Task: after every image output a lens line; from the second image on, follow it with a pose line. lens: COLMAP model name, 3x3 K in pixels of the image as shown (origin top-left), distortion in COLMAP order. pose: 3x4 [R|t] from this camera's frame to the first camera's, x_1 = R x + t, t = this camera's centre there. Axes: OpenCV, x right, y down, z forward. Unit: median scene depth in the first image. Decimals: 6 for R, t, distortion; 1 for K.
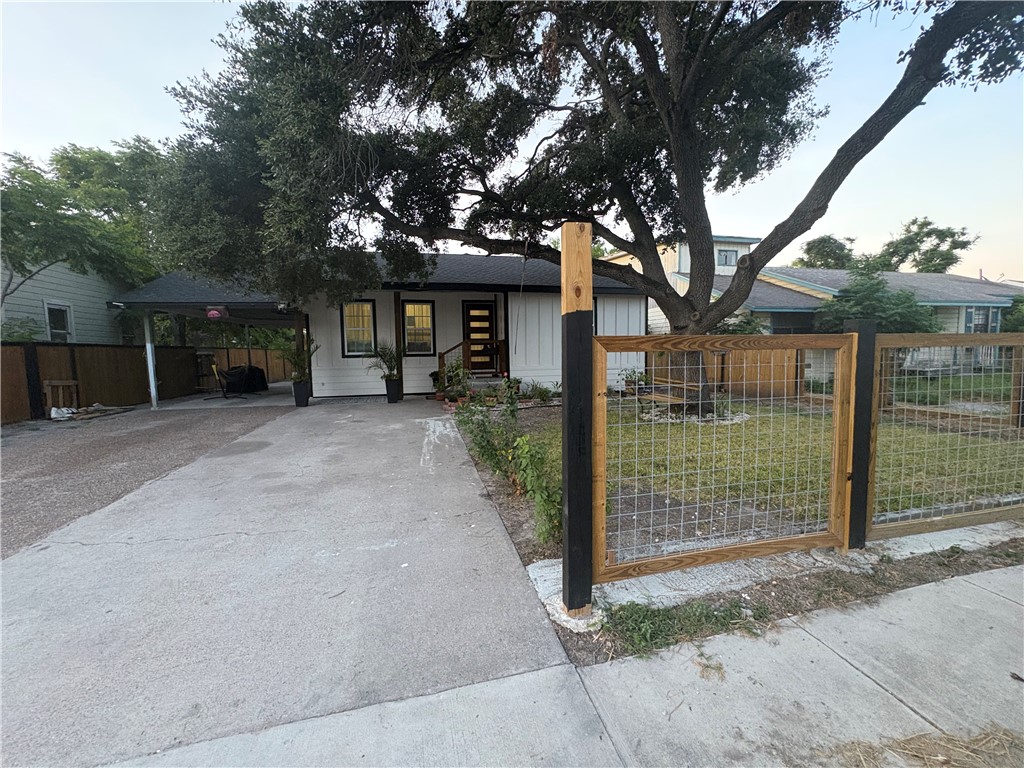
lens RADIAL K [[407.9, 0, 512.0], [0, 407.9, 384.0], [0, 0, 1]] dist [0.001591, -0.000244]
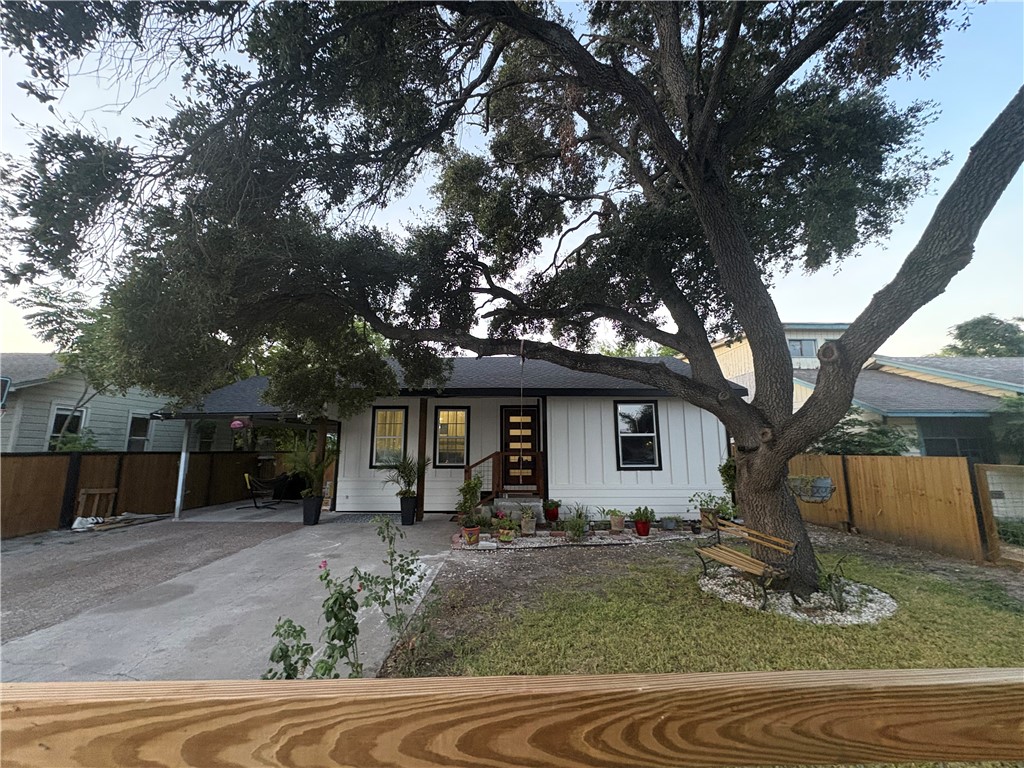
lens RADIAL K [[407.9, 0, 512.0], [0, 407.9, 384.0], [0, 0, 1]] dist [0.001591, -0.000244]
pose [[0.973278, -0.022158, -0.228560, 0.136360], [-0.032693, 0.971824, -0.233431, -0.052680], [0.227292, 0.234666, 0.945130, 0.178742]]
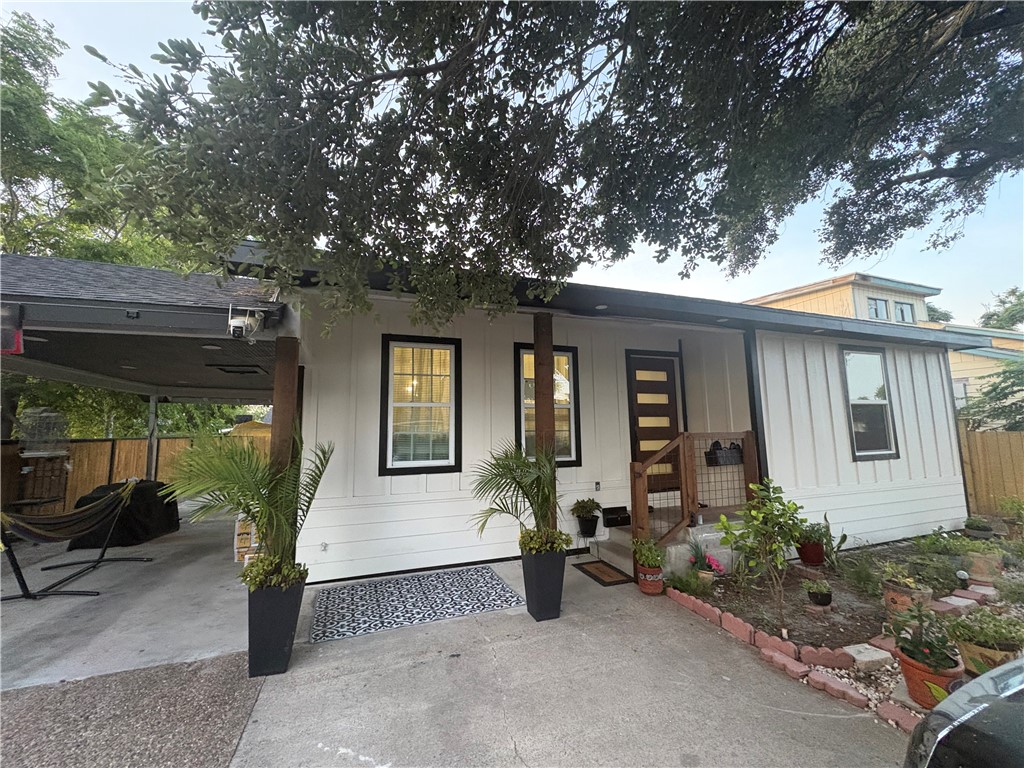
lens RADIAL K [[407.9, 0, 512.0], [0, 407.9, 384.0], [0, 0, 1]] dist [0.001591, -0.000244]
pose [[0.993874, 0.014916, 0.109505, -0.390159], [0.007095, 0.980193, -0.197916, -0.084495], [-0.110288, 0.197481, 0.974083, 0.677781]]
